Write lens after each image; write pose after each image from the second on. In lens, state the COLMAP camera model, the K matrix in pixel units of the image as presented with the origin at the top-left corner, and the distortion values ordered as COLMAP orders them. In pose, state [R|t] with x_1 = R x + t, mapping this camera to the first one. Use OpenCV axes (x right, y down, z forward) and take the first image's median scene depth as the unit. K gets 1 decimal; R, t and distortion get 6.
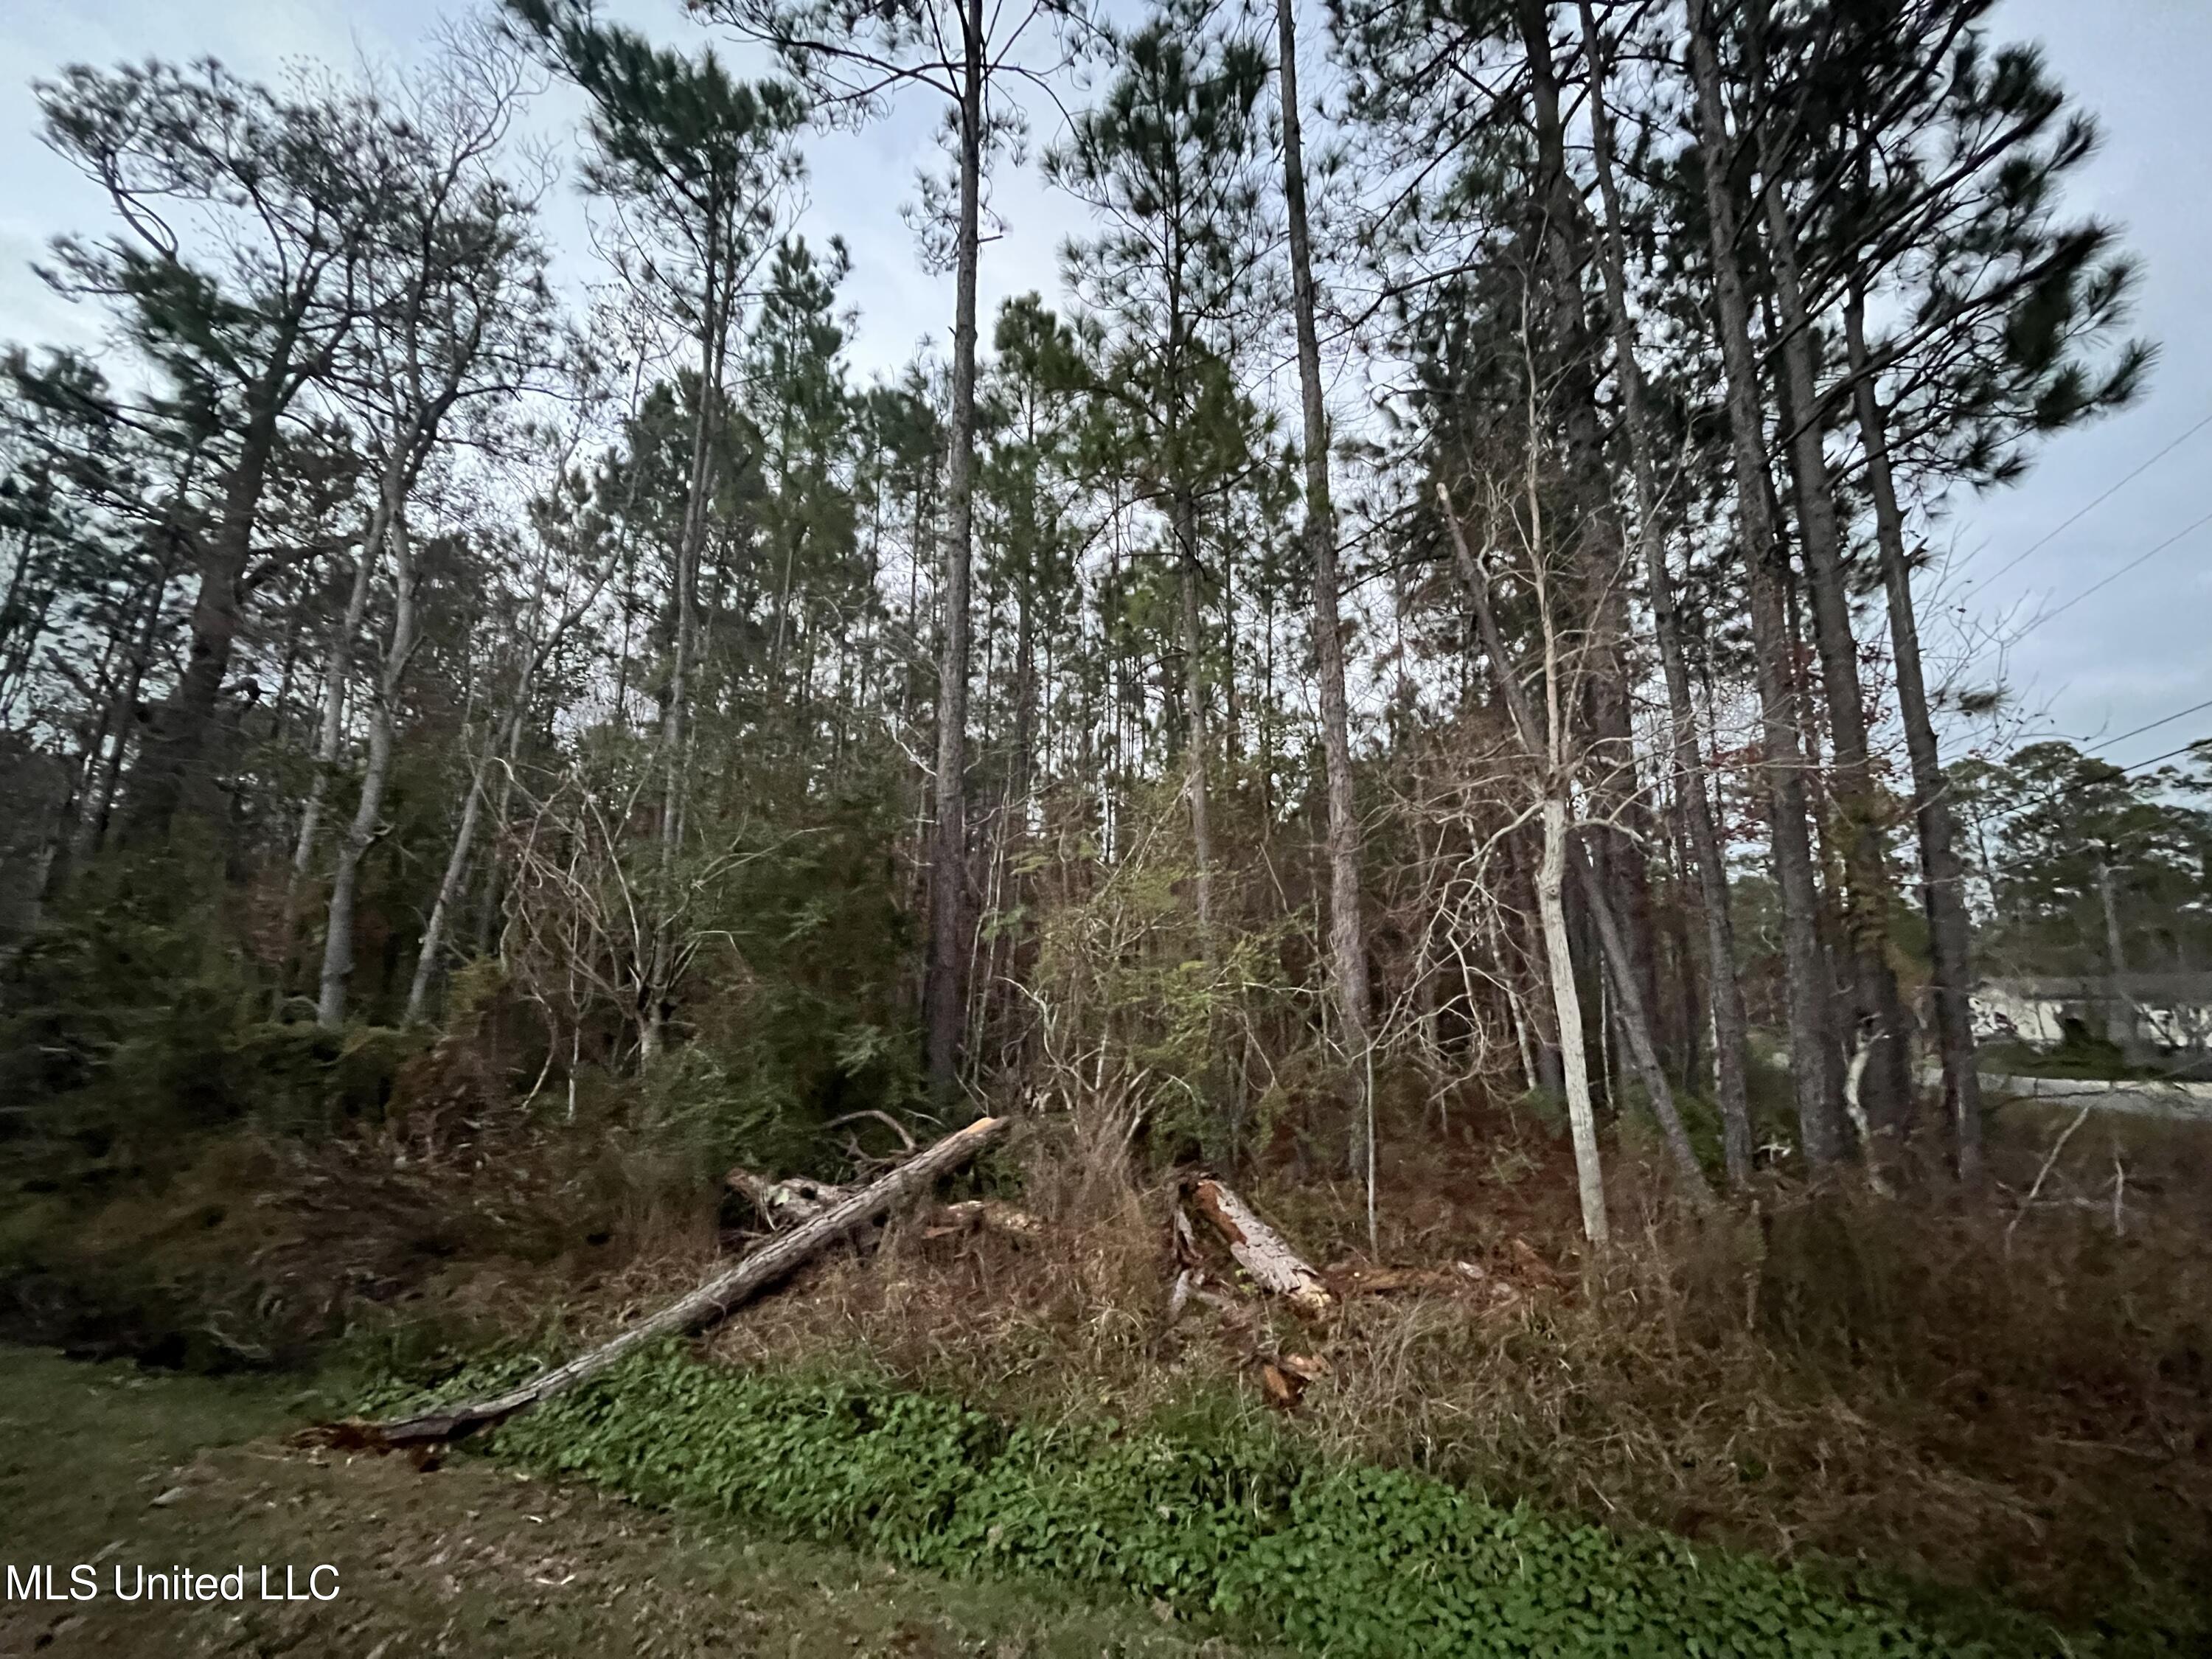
lens RADIAL K [[886.0, 0, 1102.7], [0, 886.0, 835.9], [0, 0, 1]] dist [-0.003902, -0.000019]
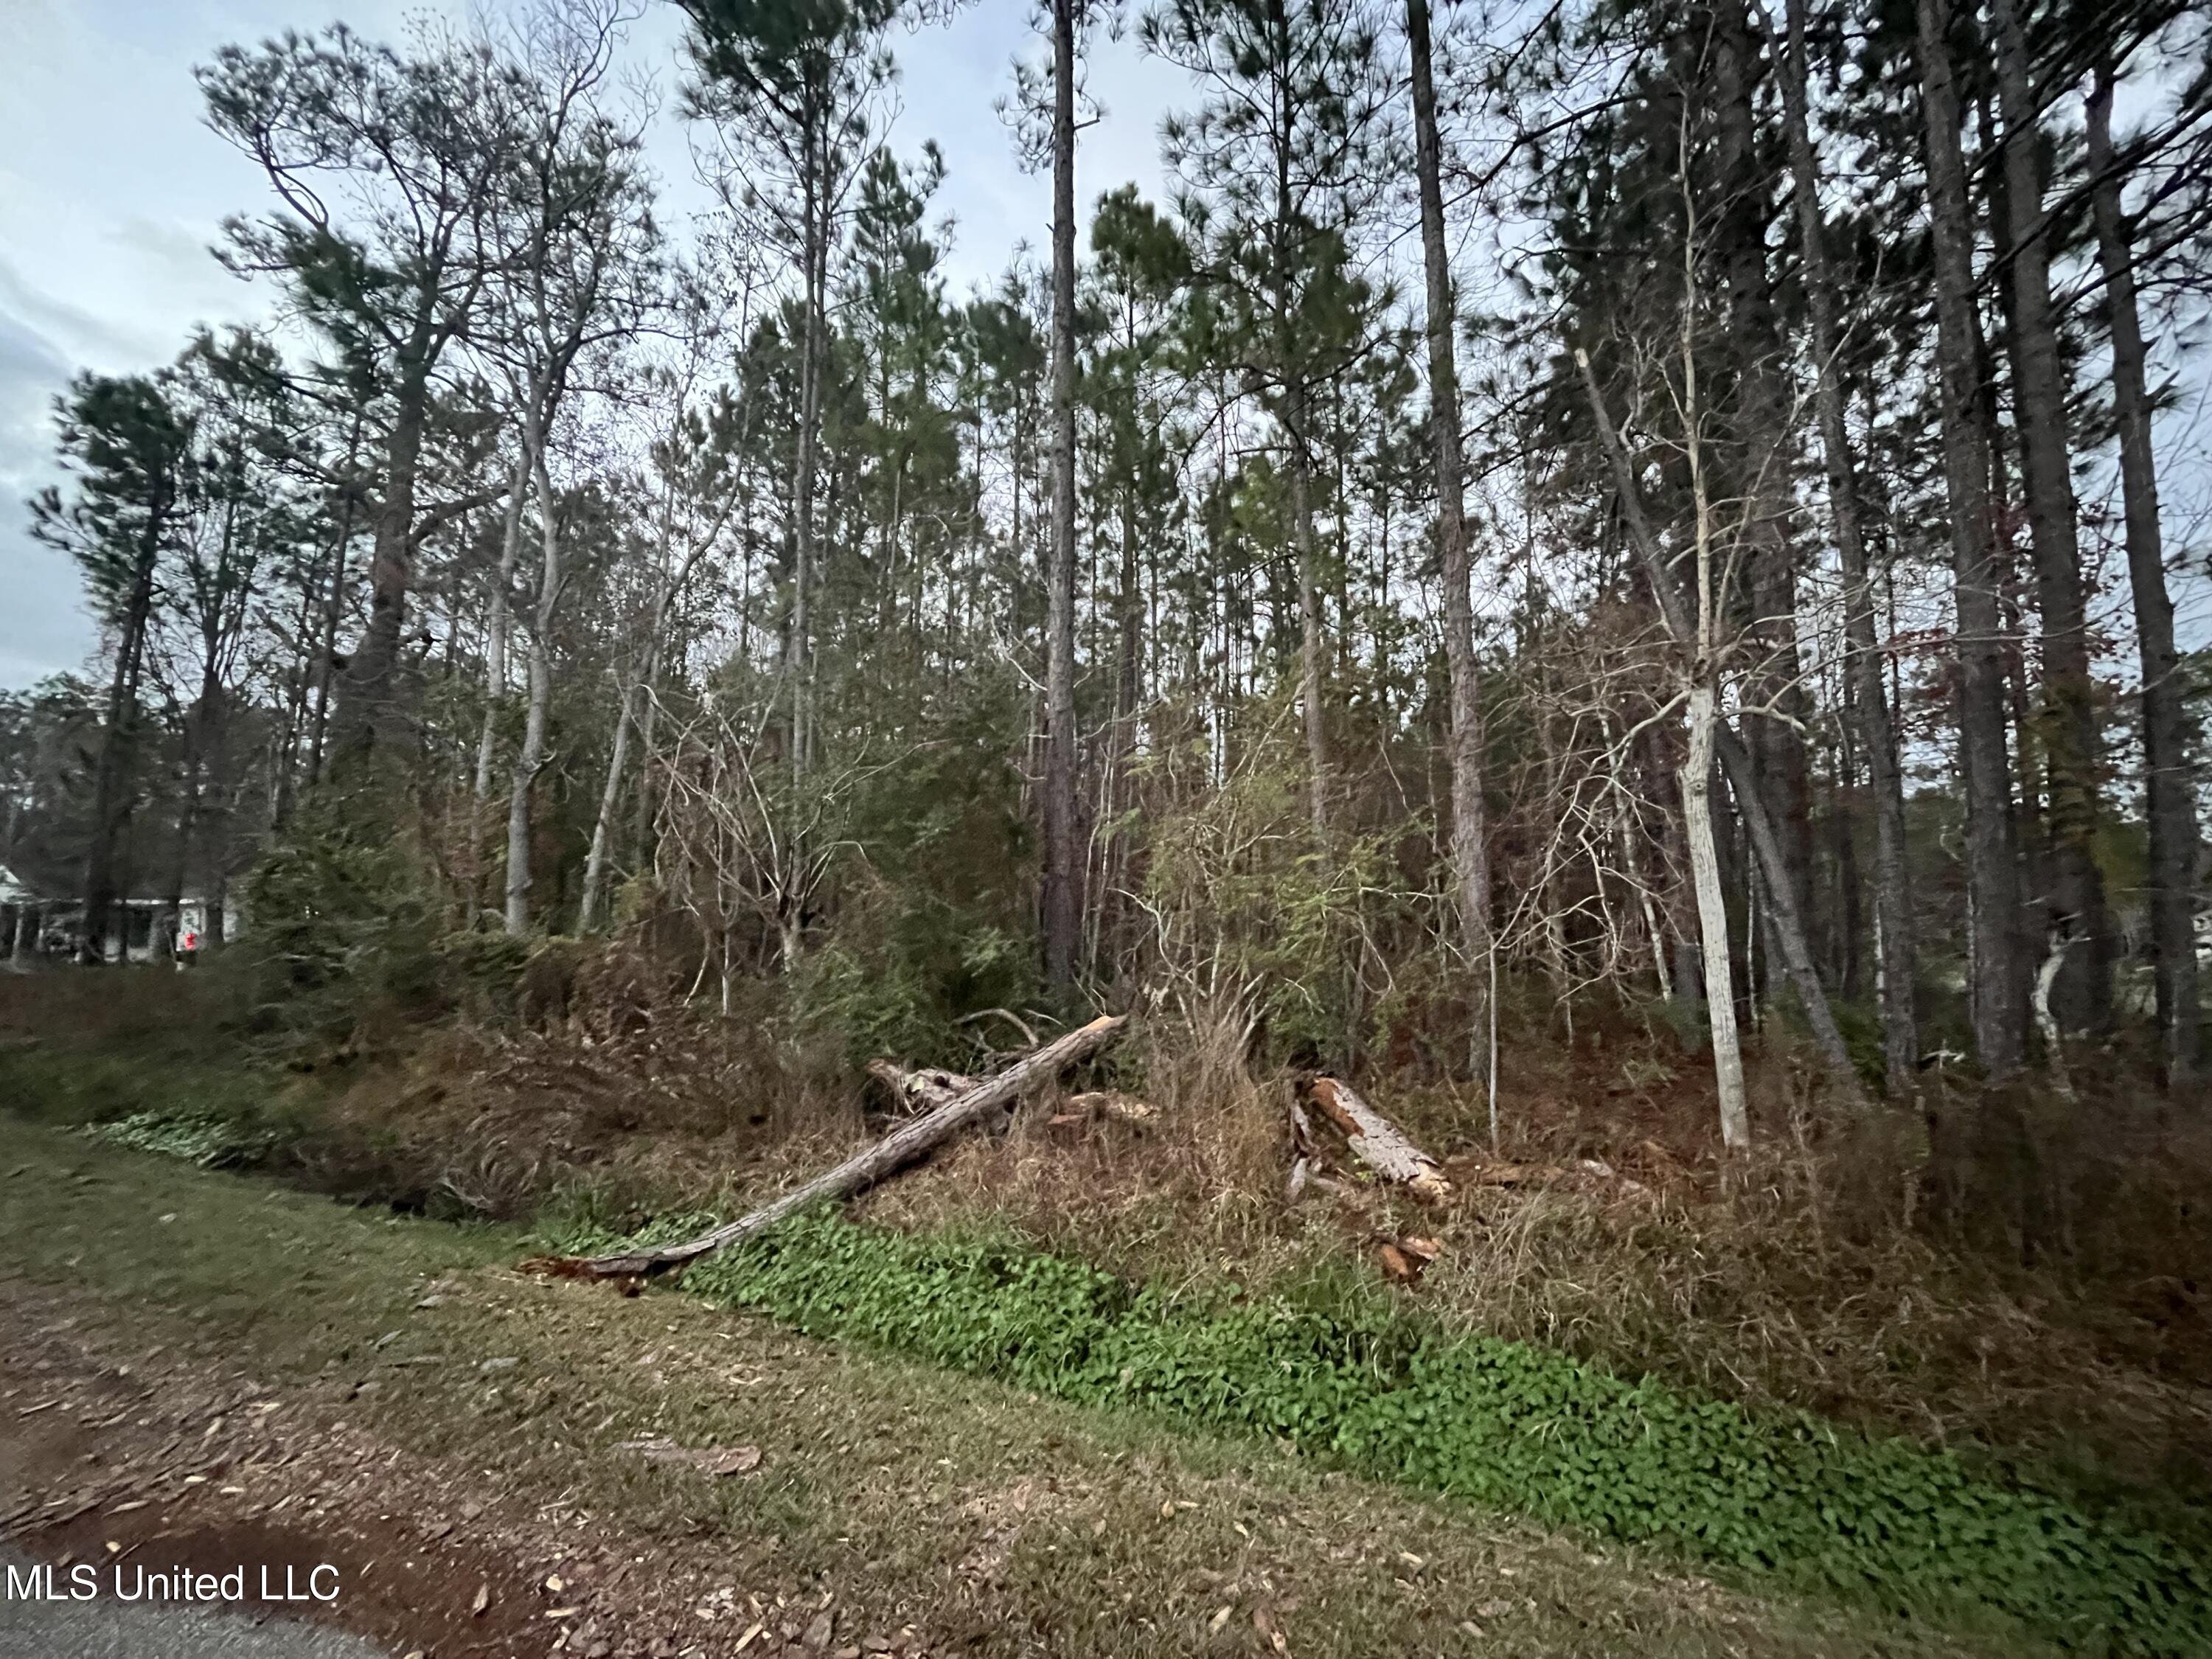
lens RADIAL K [[885.5, 0, 1104.2], [0, 885.5, 833.4], [0, 0, 1]] dist [-0.002026, -0.000377]
pose [[0.992735, -0.013074, -0.119606, -0.003654], [0.022524, 0.996699, 0.078003, 0.015359], [0.118192, -0.080130, 0.989752, -0.005537]]
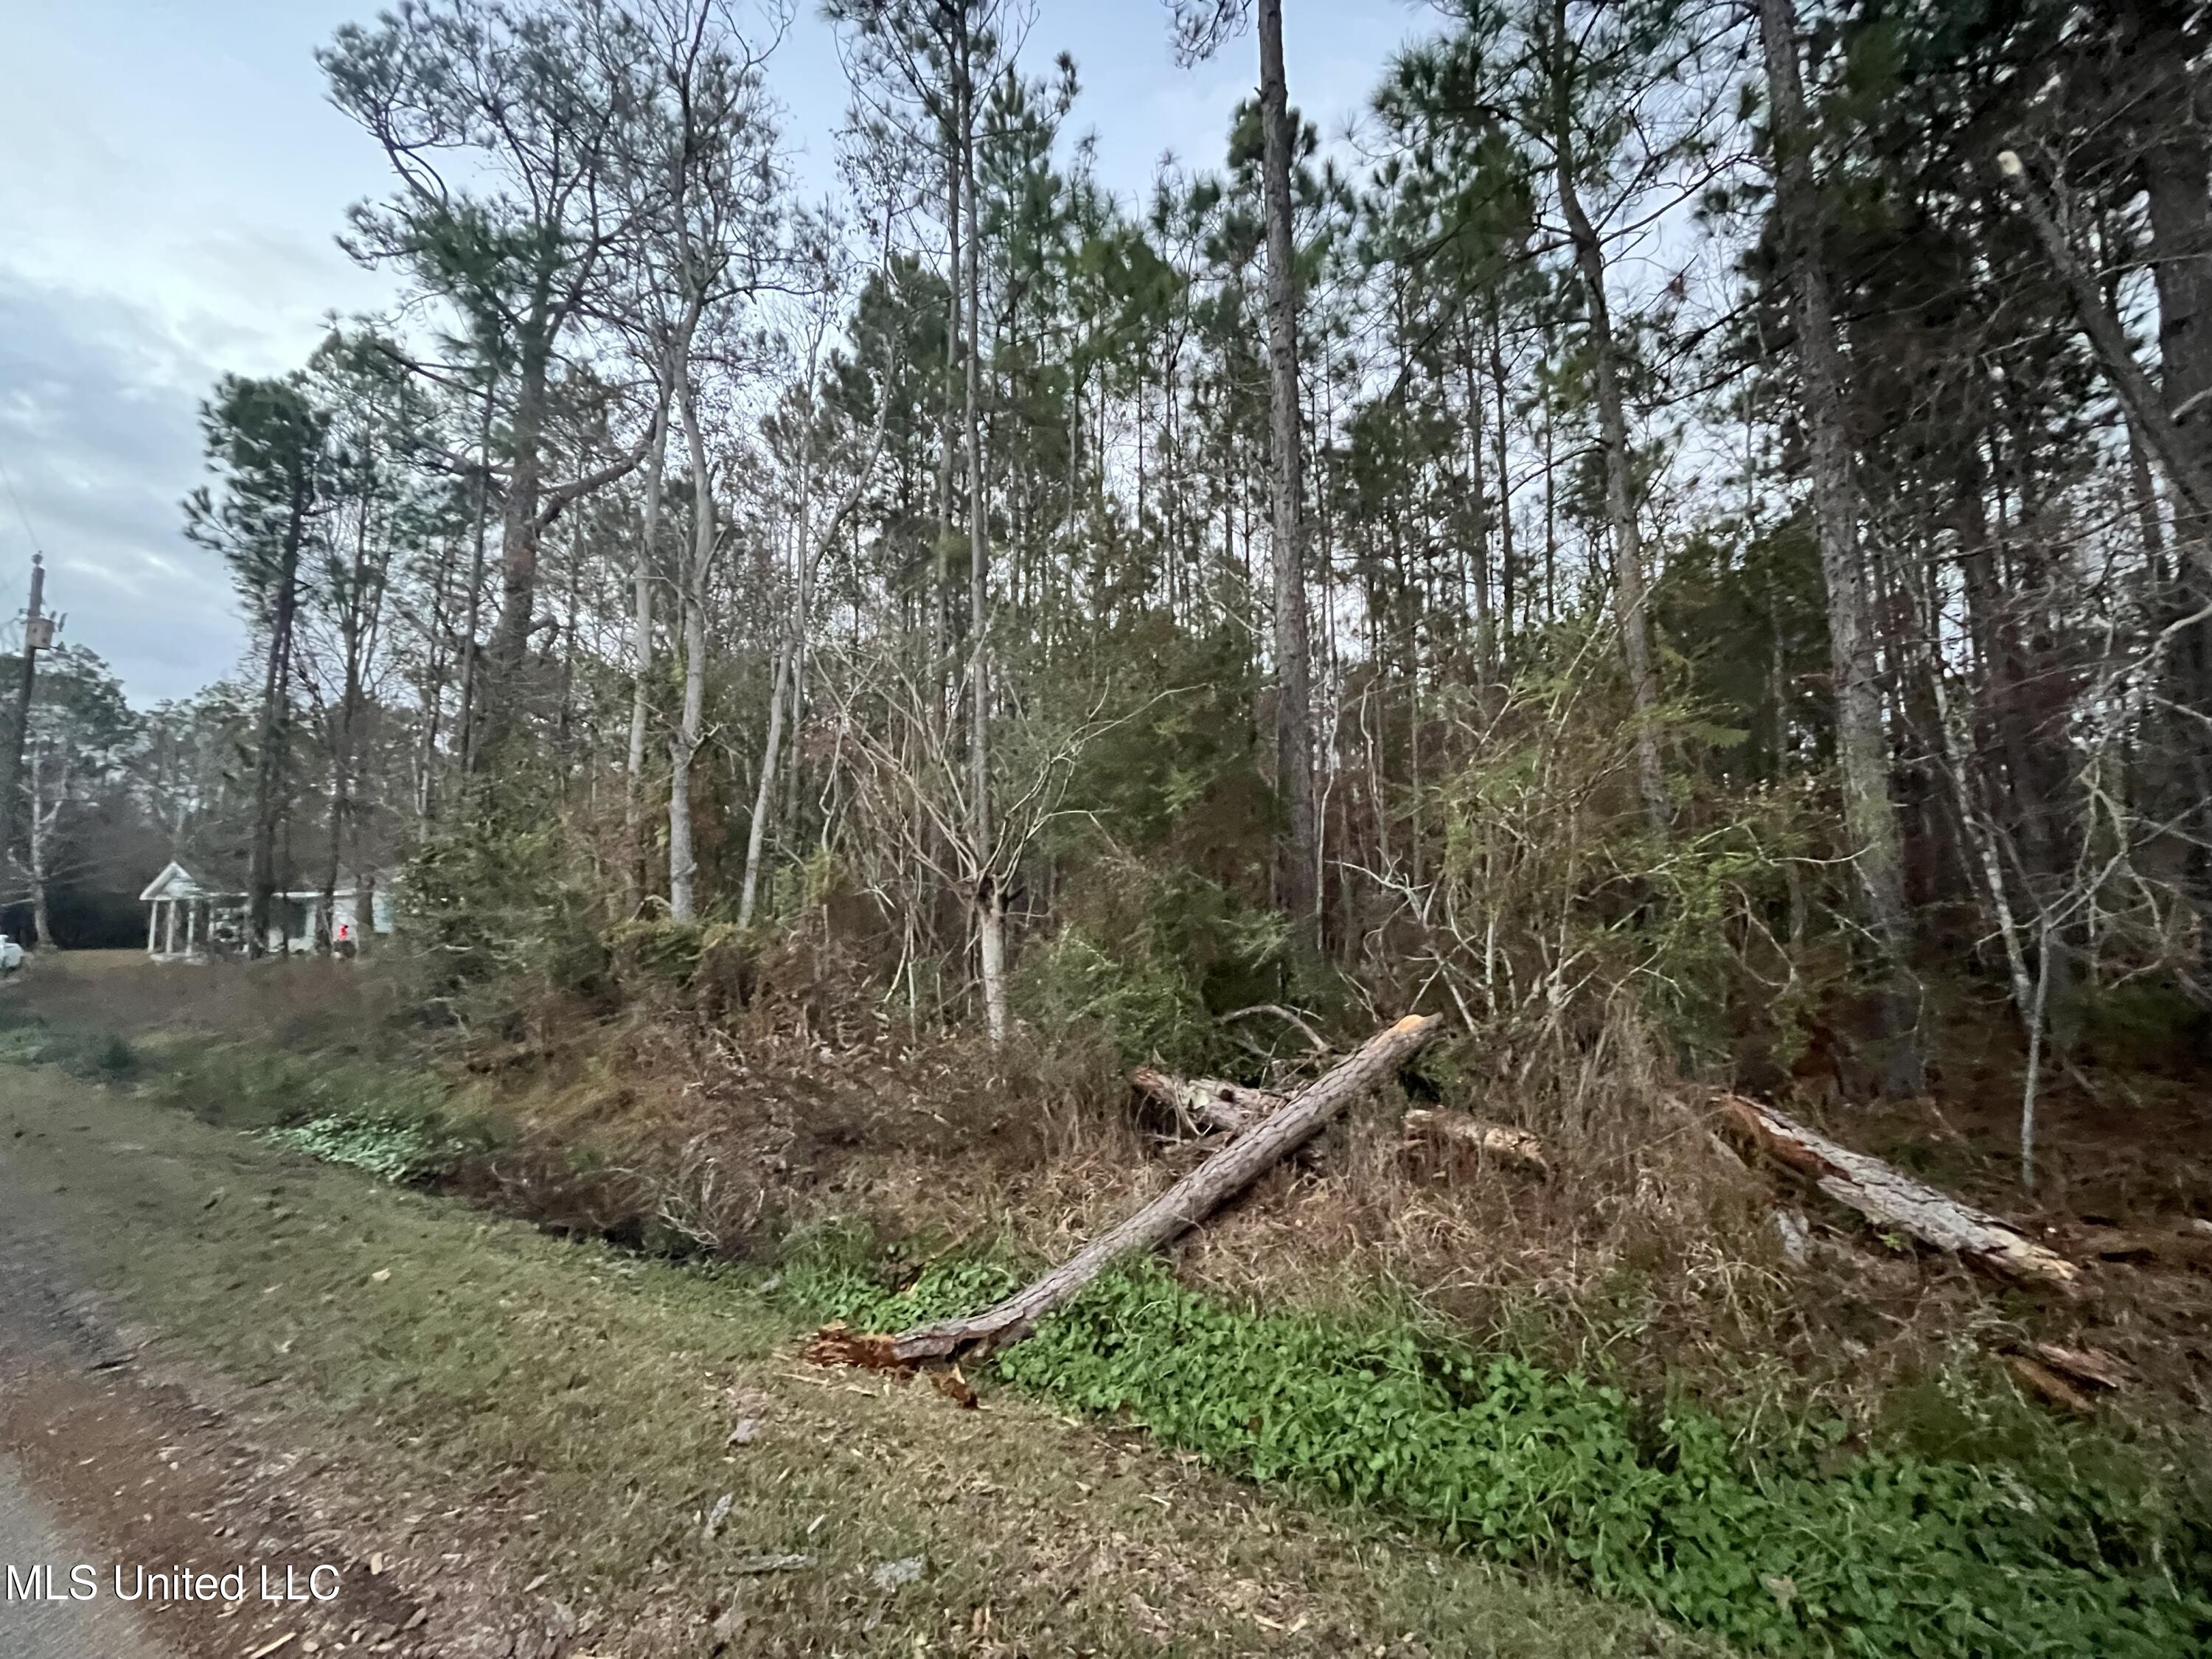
lens RADIAL K [[884.9, 0, 1104.8], [0, 884.9, 834.4], [0, 0, 1]] dist [-0.001739, -0.000034]
pose [[0.978819, -0.029924, -0.202530, -0.155852], [0.050771, 0.993838, 0.098534, 0.030618], [0.198333, -0.106729, 0.974306, 0.086252]]
